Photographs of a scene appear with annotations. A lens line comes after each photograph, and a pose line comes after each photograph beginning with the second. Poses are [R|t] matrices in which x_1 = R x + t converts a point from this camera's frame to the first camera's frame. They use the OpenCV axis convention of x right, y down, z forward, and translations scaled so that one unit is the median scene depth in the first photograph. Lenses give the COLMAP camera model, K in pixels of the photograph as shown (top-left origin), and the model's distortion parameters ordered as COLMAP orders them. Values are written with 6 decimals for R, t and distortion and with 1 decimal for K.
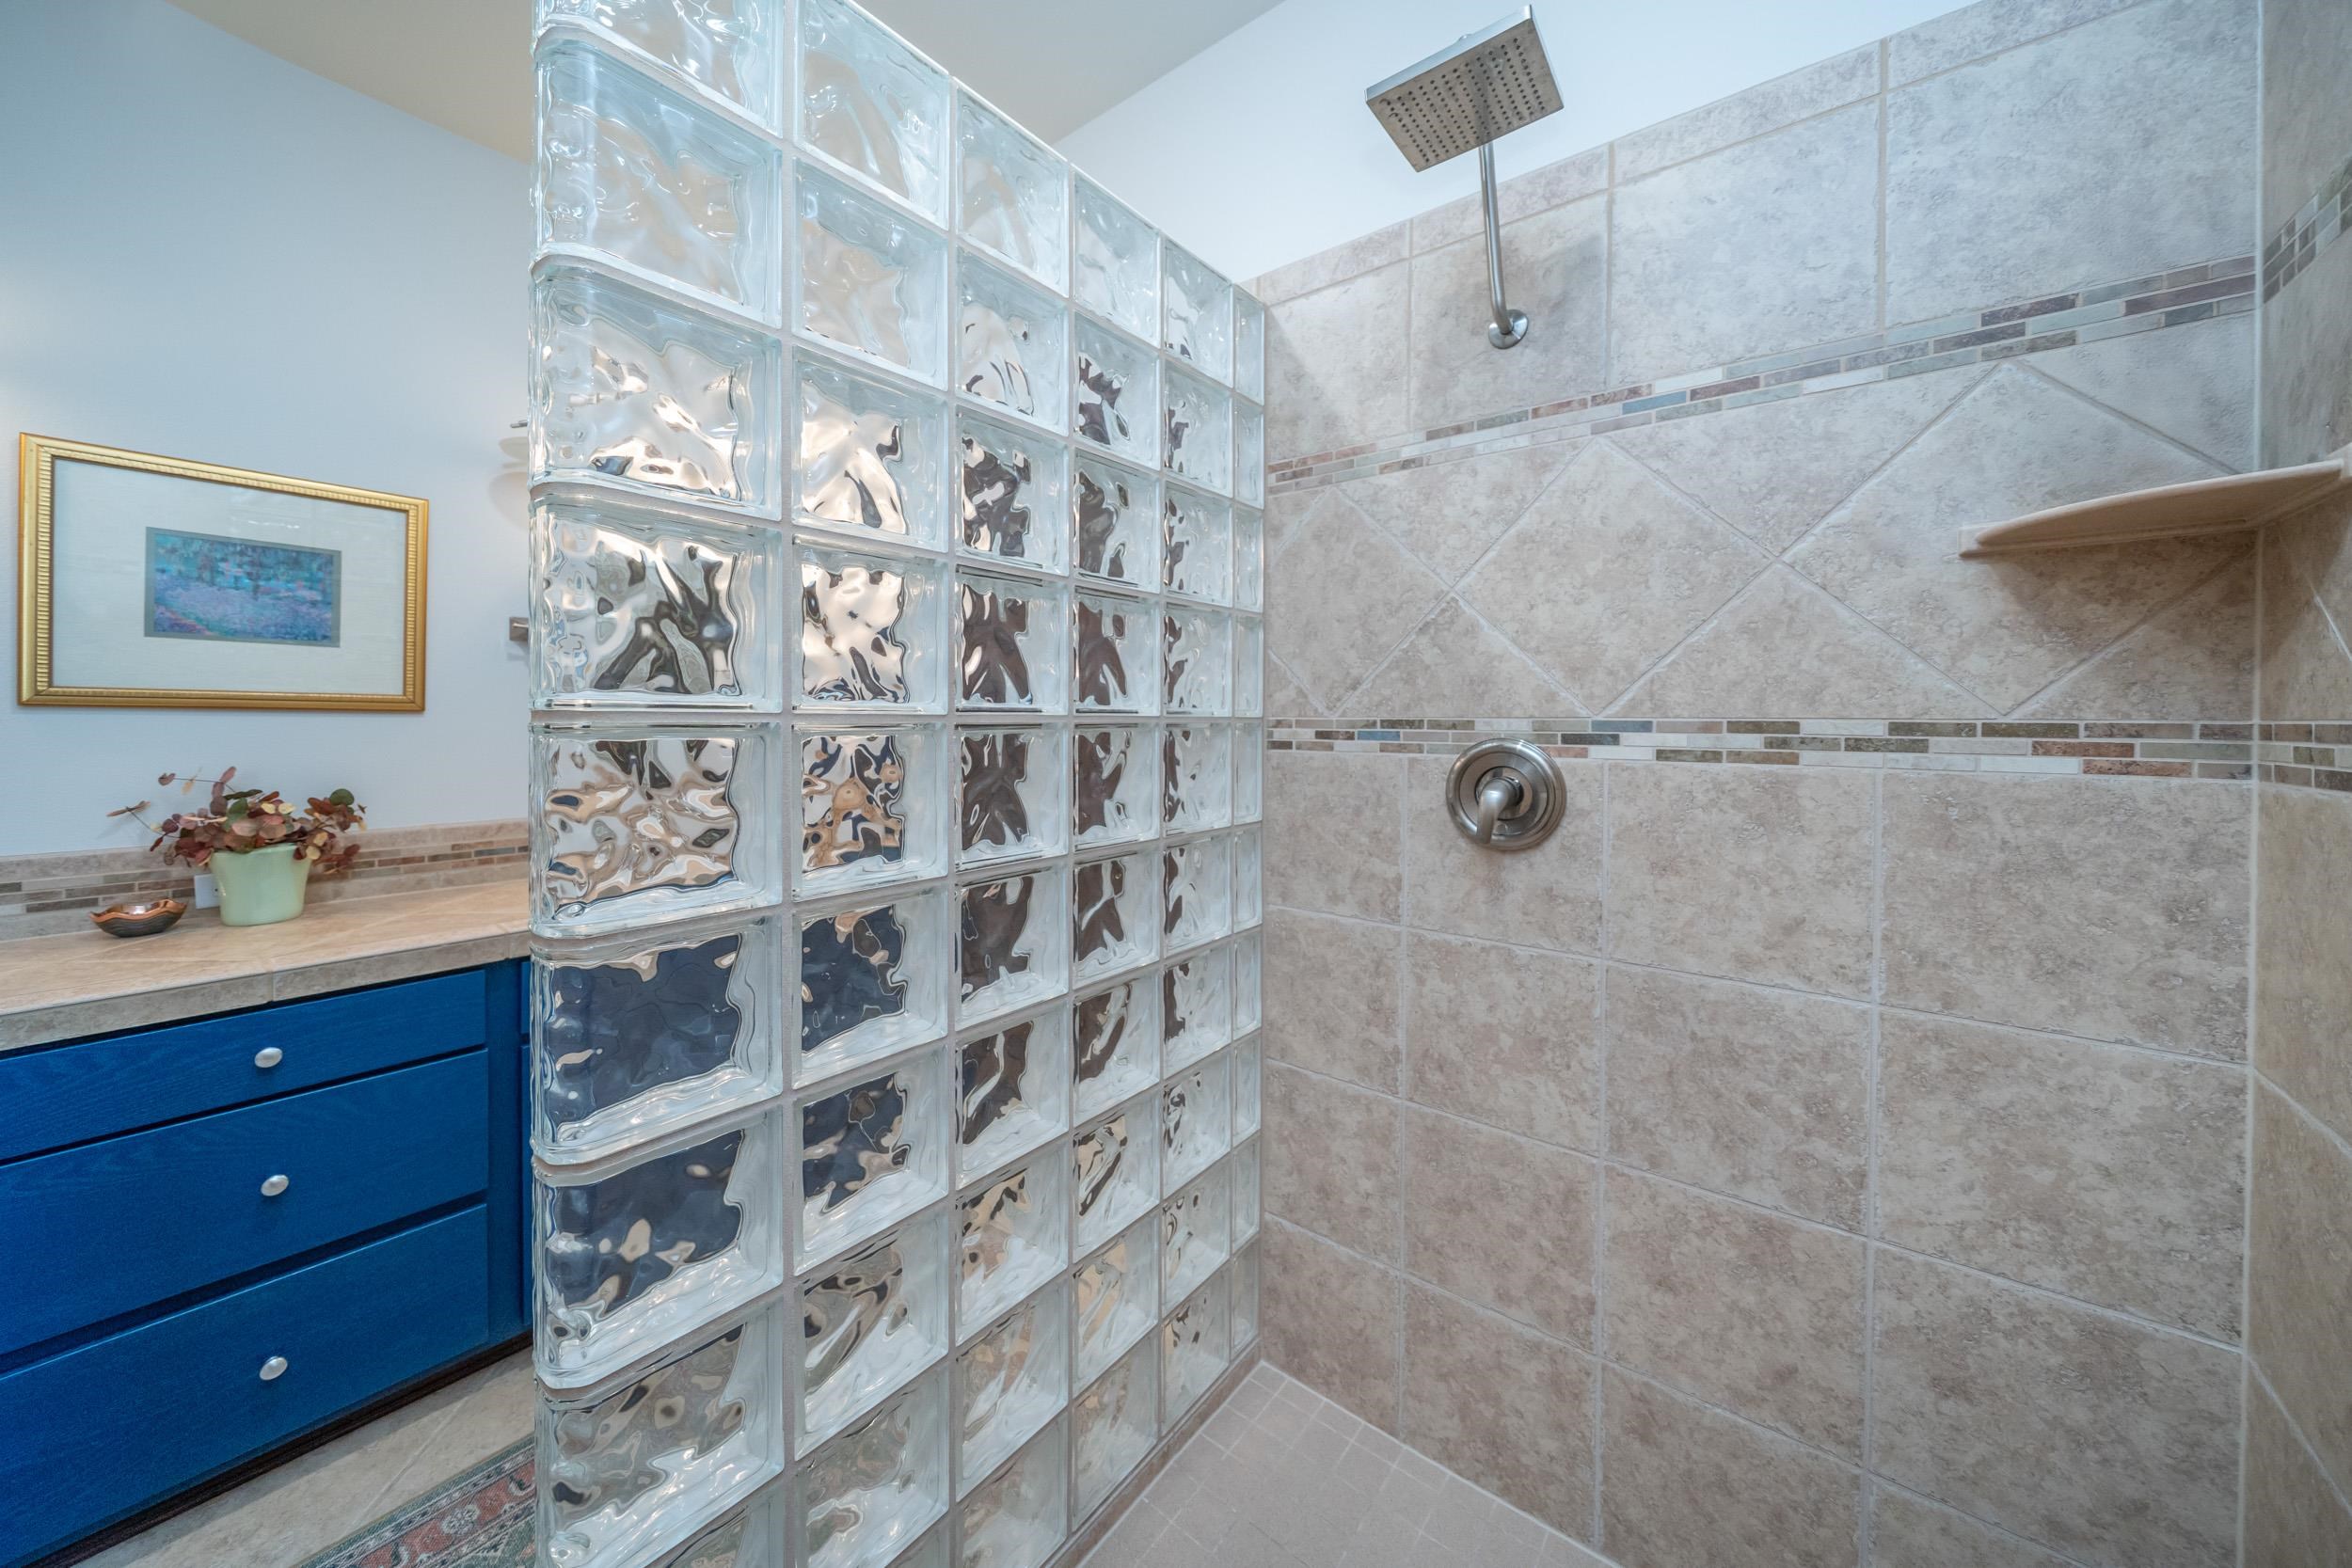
lens RADIAL K [[835.4, 0, 1180.6], [0, 835.4, 730.9], [0, 0, 1]] dist [-0.005944, 0.000413]
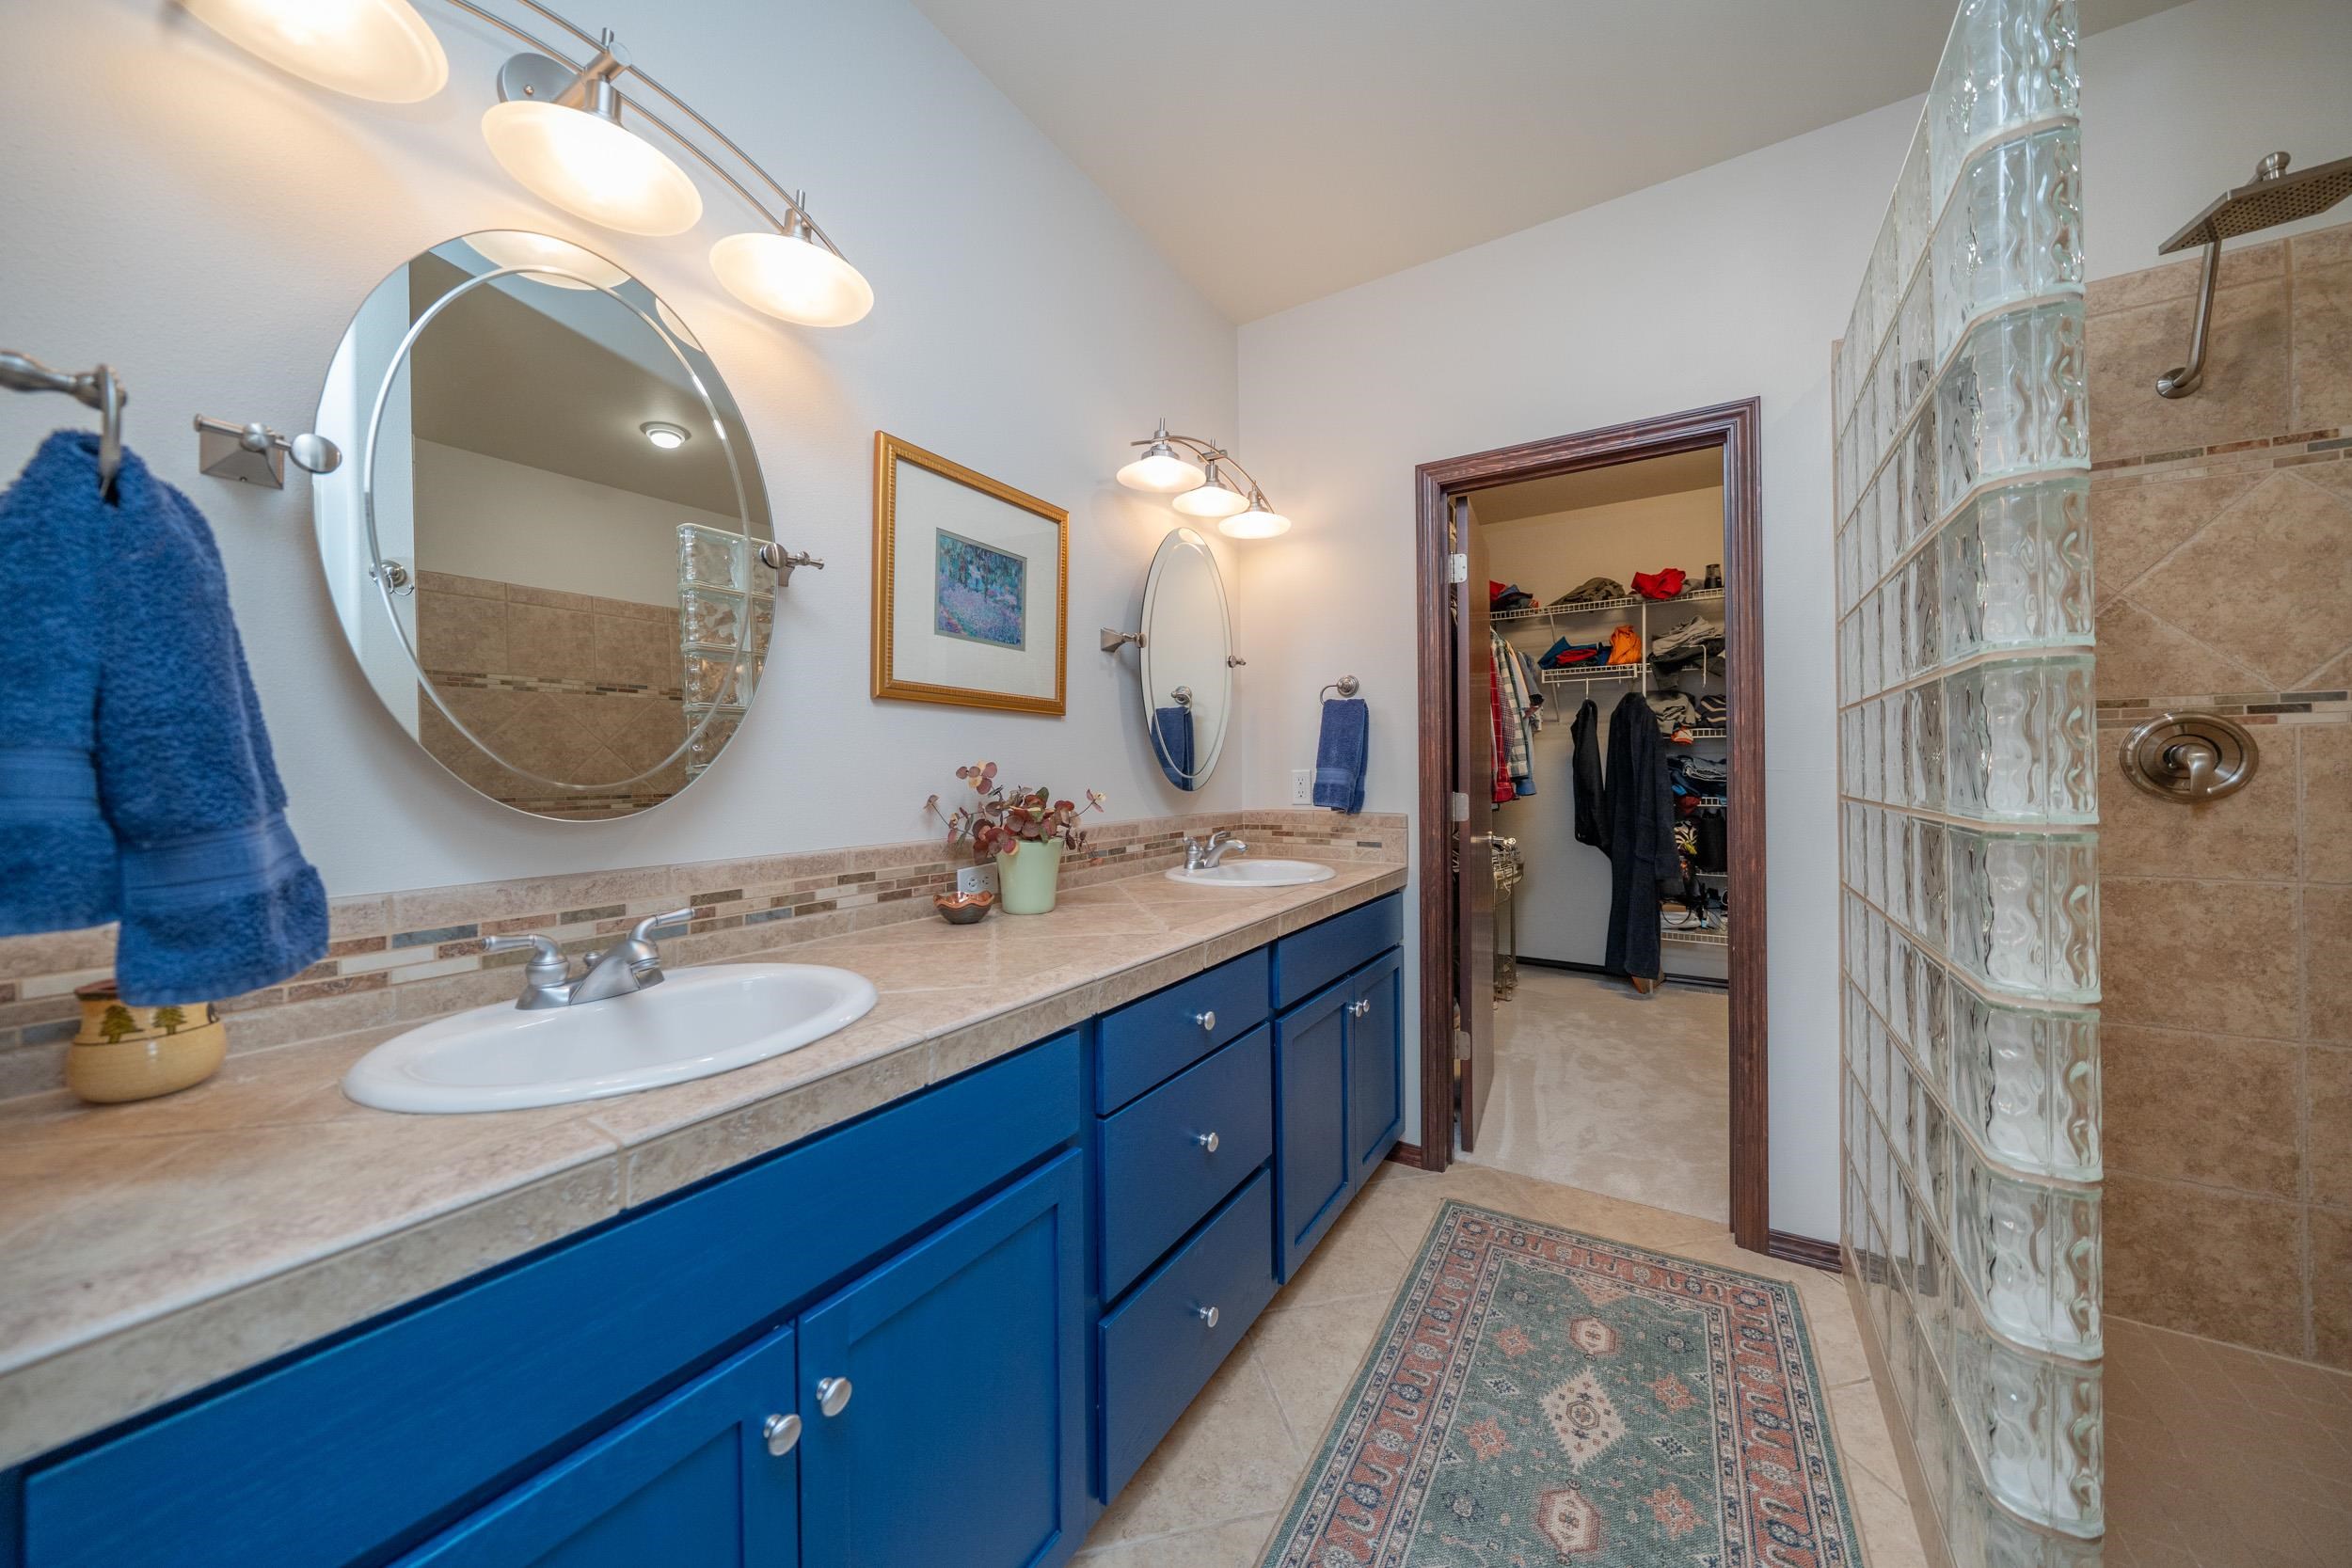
lens RADIAL K [[835.4, 0, 1167.1], [0, 835.4, 771.9], [0, 0, 1]] dist [-0.005944, 0.000413]
pose [[0.994373, -0.016665, 0.104618, -1.269519], [0.018153, 0.999747, -0.013278, 0.088753], [-0.104371, 0.015103, 0.994424, -0.063261]]
